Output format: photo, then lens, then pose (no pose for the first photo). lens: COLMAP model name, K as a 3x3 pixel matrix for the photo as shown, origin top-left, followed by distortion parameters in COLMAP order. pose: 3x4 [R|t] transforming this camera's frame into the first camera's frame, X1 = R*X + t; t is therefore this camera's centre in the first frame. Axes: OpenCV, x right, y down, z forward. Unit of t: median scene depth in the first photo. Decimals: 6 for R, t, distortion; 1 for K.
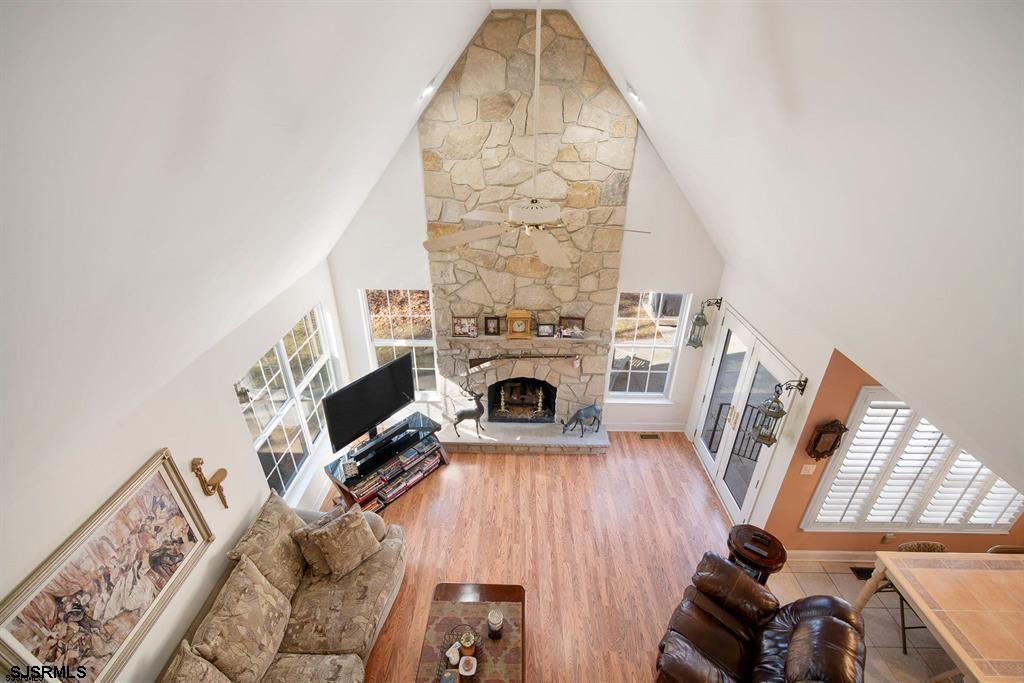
lens RADIAL K [[442.5, 0, 509.4], [0, 442.5, 332.4], [0, 0, 1]] dist [-0.013992, 0.000515]
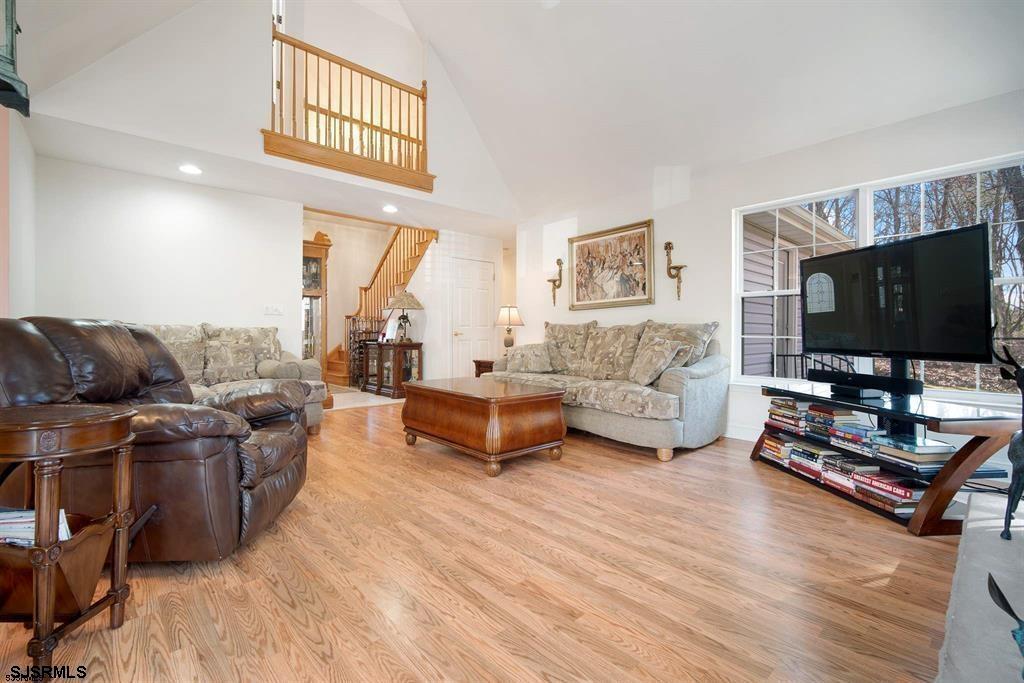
lens RADIAL K [[442.5, 0, 509.4], [0, 442.5, 332.4], [0, 0, 1]] dist [-0.013992, 0.000515]
pose [[-0.722311, -0.002657, -0.691563, 0.574752], [-0.316559, 0.890349, 0.327213, 0.214978], [0.614864, 0.455270, -0.643950, 1.522748]]
